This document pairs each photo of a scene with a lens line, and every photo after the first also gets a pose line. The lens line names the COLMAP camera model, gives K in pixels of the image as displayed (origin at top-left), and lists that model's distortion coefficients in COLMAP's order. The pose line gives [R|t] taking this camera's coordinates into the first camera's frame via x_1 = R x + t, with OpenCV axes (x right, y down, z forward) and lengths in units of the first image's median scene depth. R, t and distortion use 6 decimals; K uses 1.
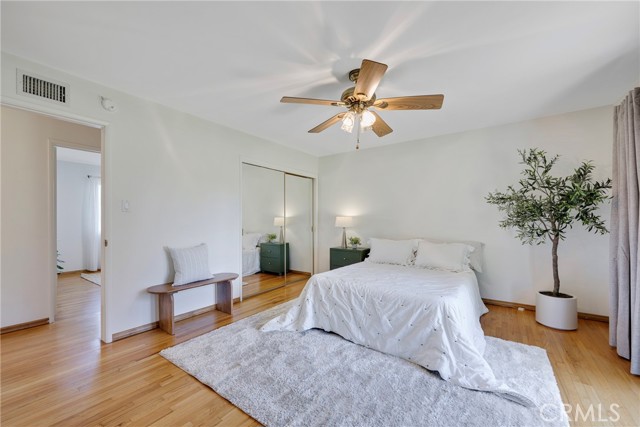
lens RADIAL K [[257.5, 0, 318.9], [0, 257.5, 218.4], [0, 0, 1]] dist [-0.000256, -0.000030]
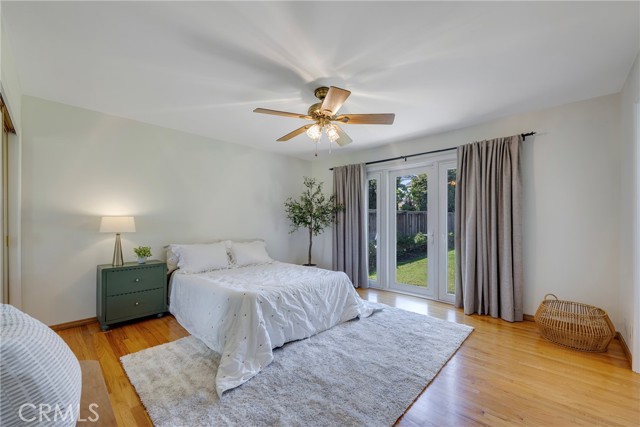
lens RADIAL K [[257.5, 0, 318.9], [0, 257.5, 218.4], [0, 0, 1]] dist [-0.000256, -0.000030]
pose [[0.149441, 0.015966, 0.988642, -0.889711], [-0.003208, 0.999872, -0.015663, 0.013344], [-0.988765, -0.000831, 0.149473, 0.790146]]
